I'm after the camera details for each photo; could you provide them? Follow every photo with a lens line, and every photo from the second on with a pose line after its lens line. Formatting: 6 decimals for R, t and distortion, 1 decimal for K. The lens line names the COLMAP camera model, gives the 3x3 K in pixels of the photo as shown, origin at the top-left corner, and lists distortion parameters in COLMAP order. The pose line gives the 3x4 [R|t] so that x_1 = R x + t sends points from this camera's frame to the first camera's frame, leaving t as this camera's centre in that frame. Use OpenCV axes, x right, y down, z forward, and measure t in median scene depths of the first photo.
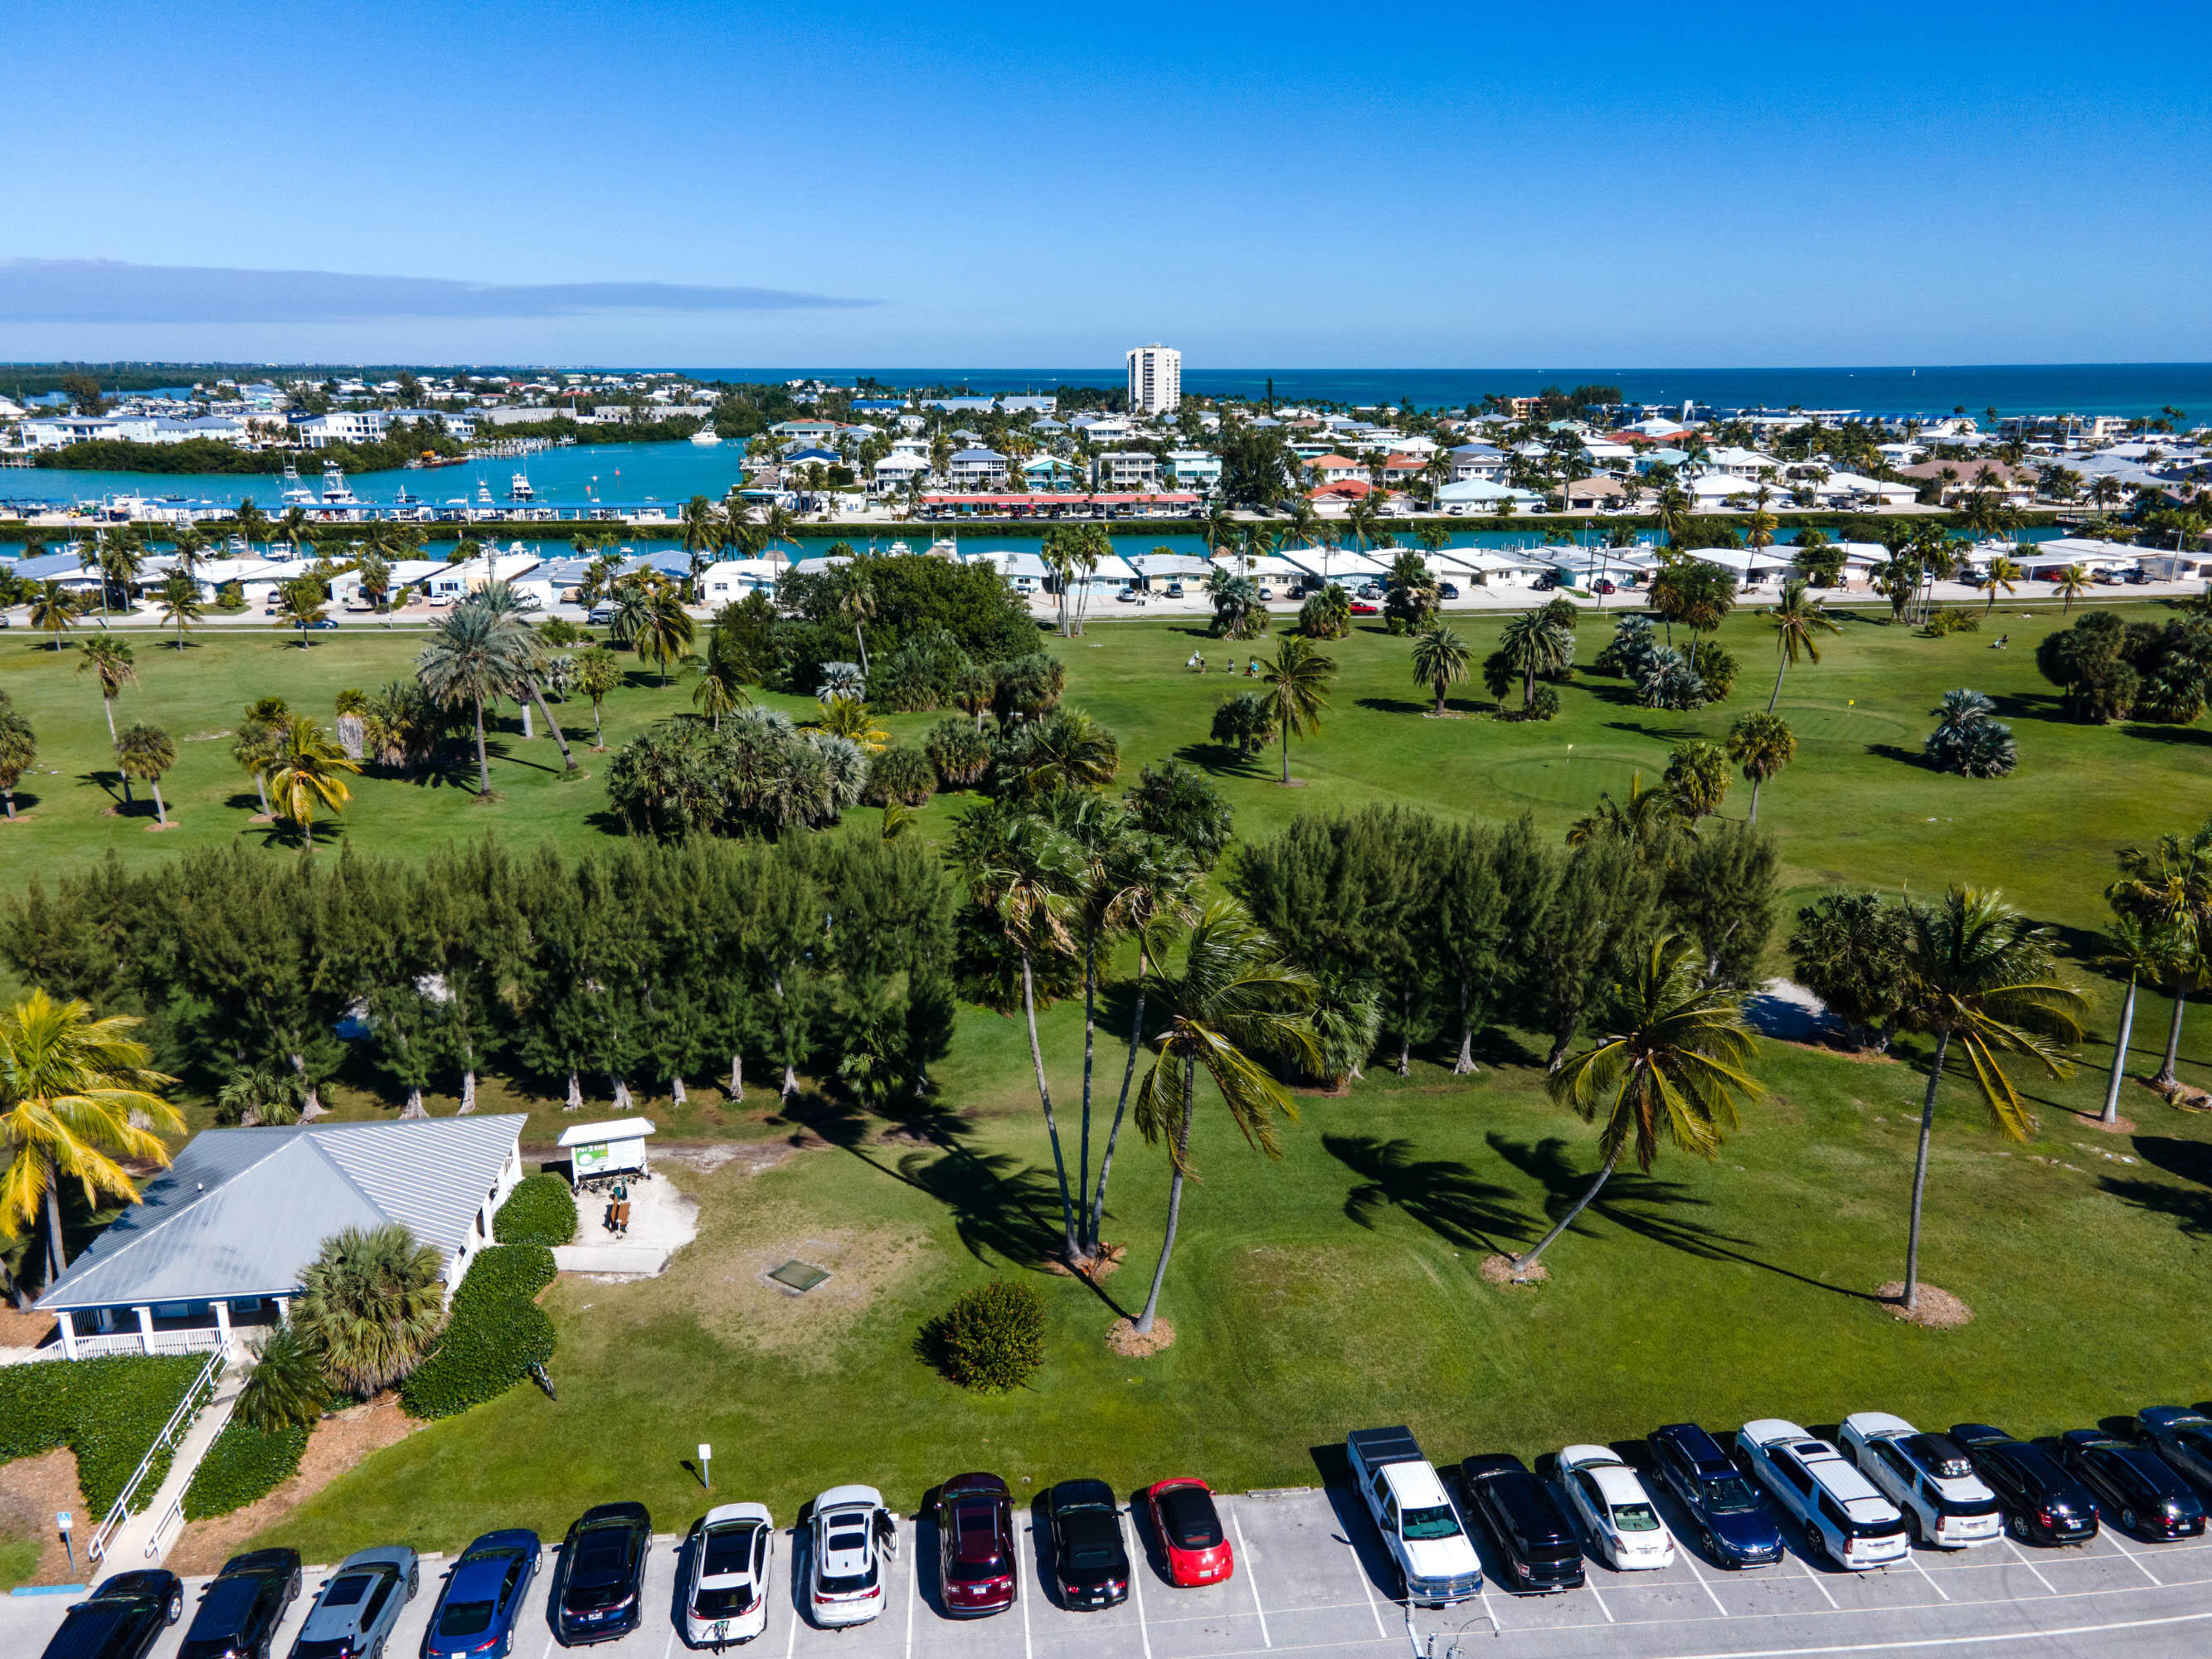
lens RADIAL K [[1602.2, 0, 1106.0], [0, 1602.2, 829.5], [0, 0, 1]] dist [-0.026198, 0.071945]
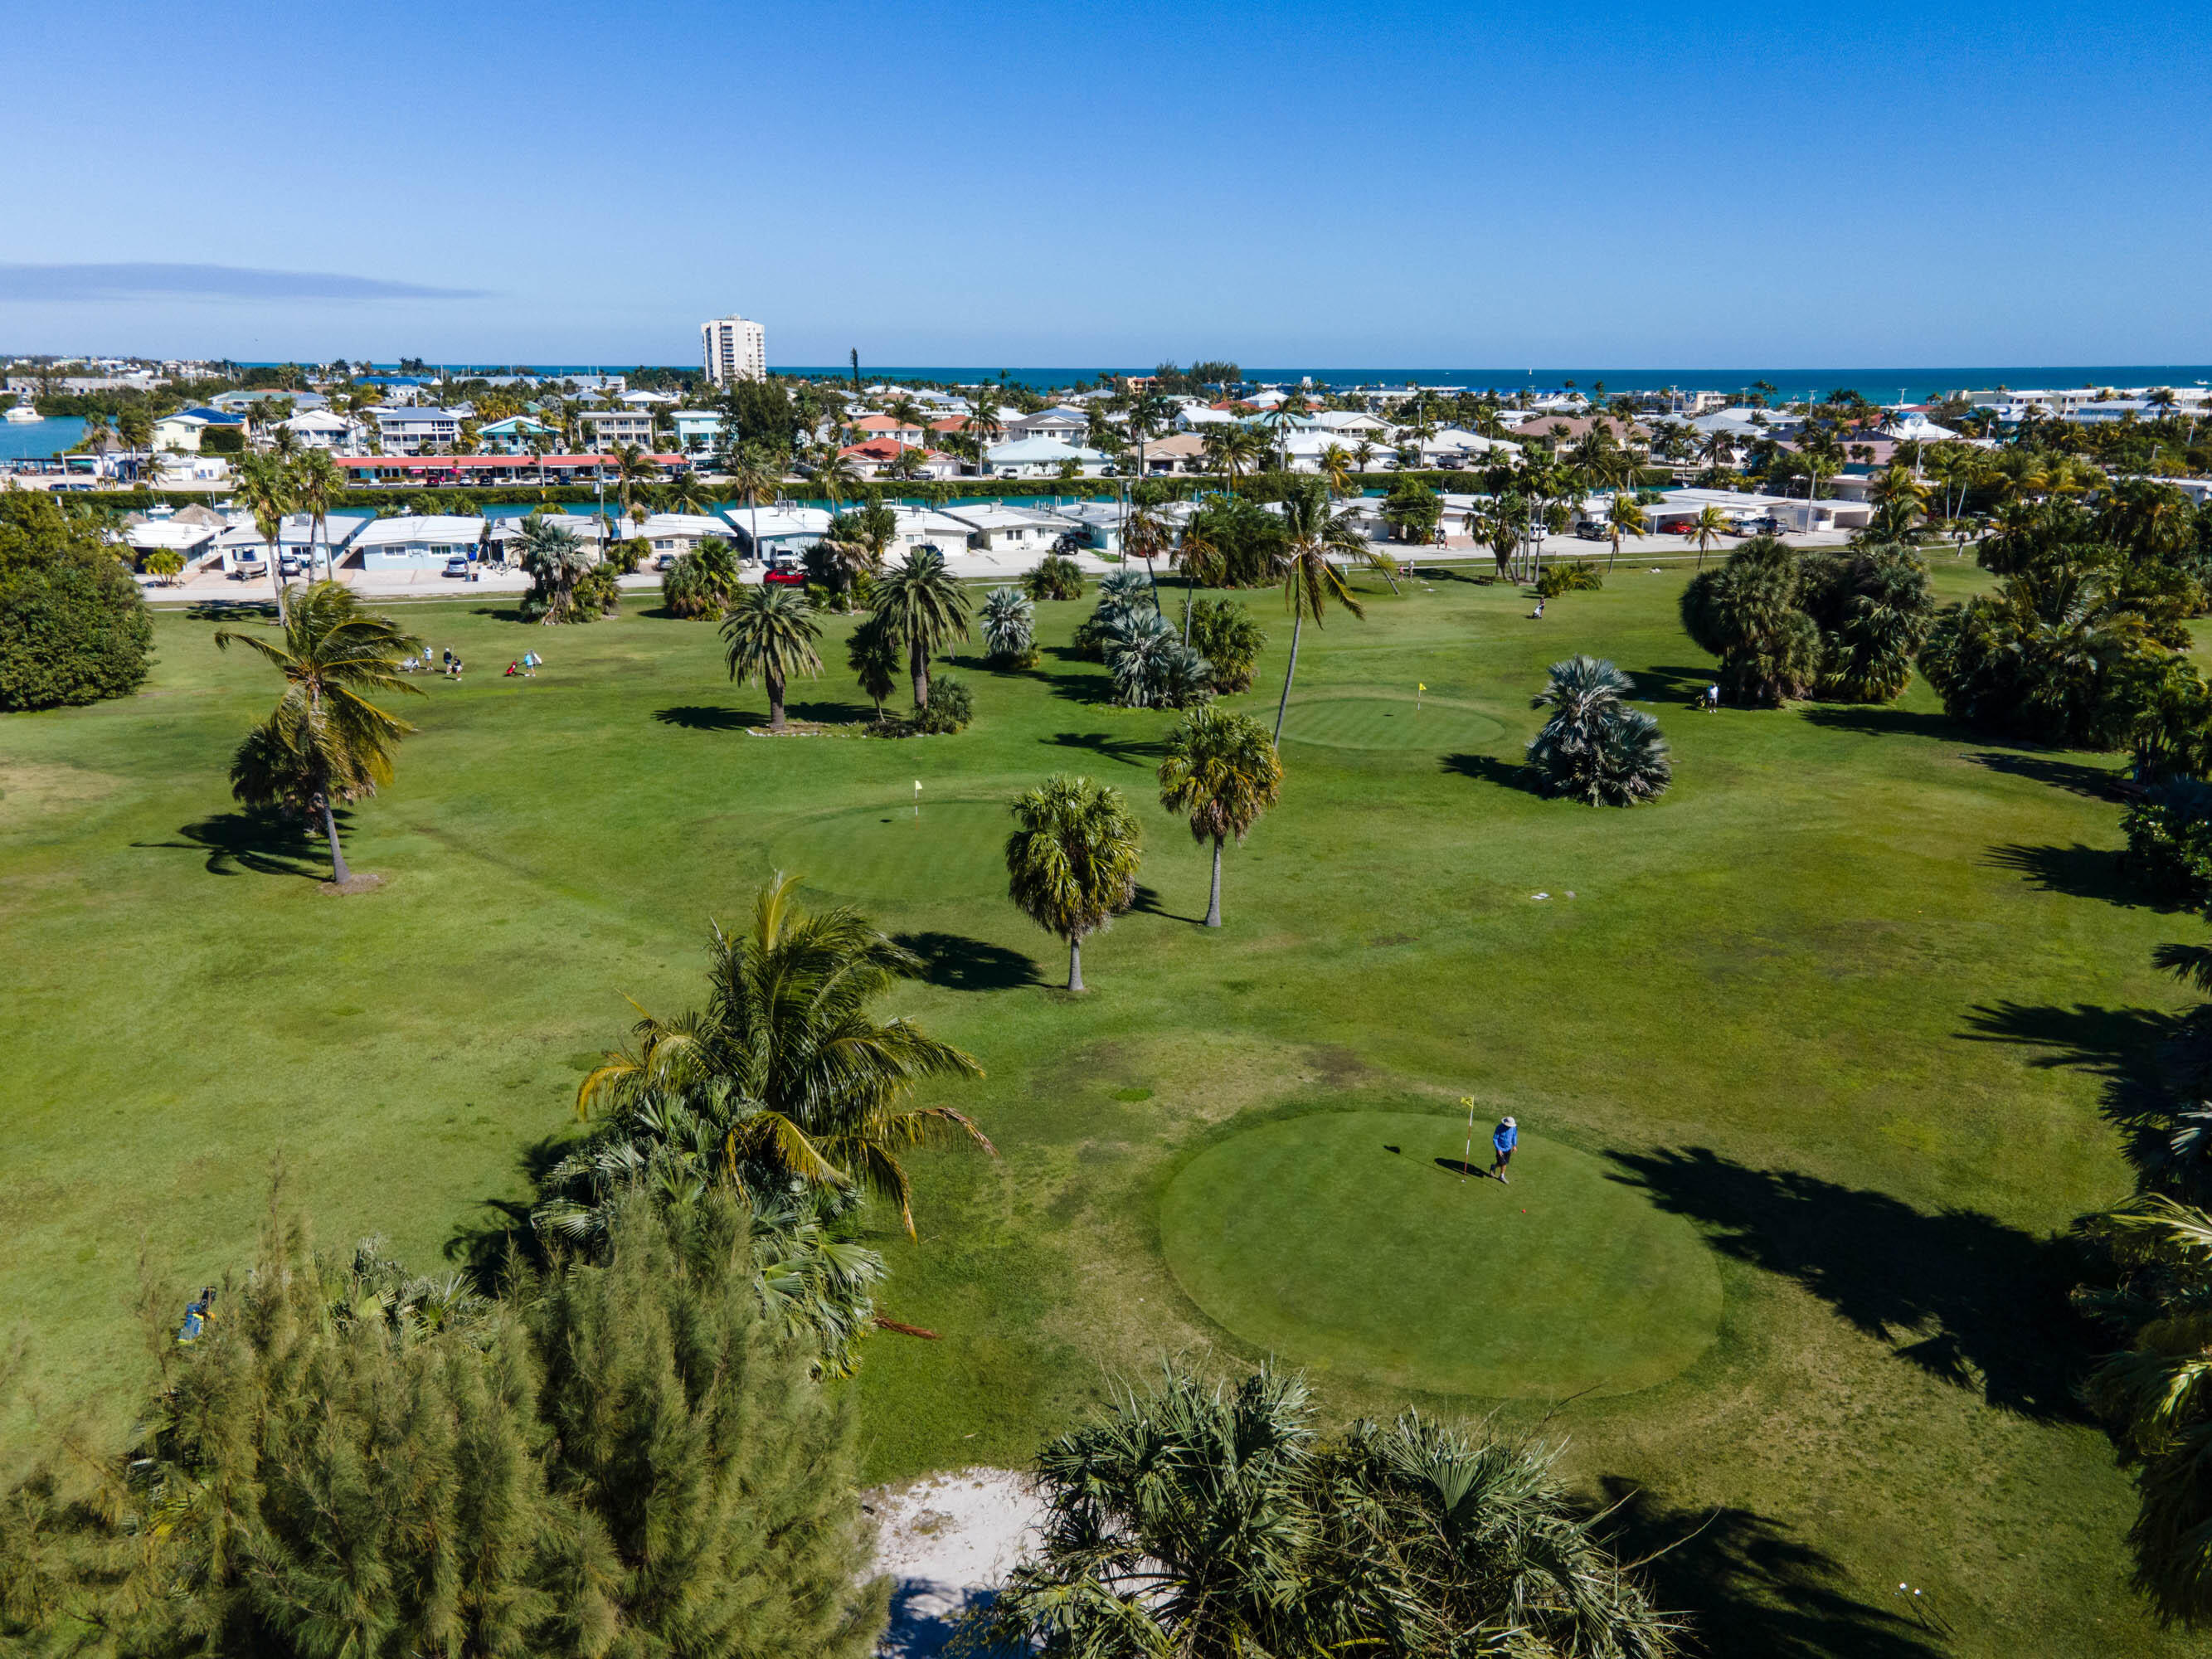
lens RADIAL K [[1602.2, 0, 1106.0], [0, 1602.2, 829.5], [0, 0, 1]] dist [-0.026198, 0.071945]
pose [[0.980107, -0.050754, 0.191872, 0.138061], [0.051846, 0.998655, -0.000671, -0.018454], [-0.191580, 0.010605, 0.981420, 0.254267]]
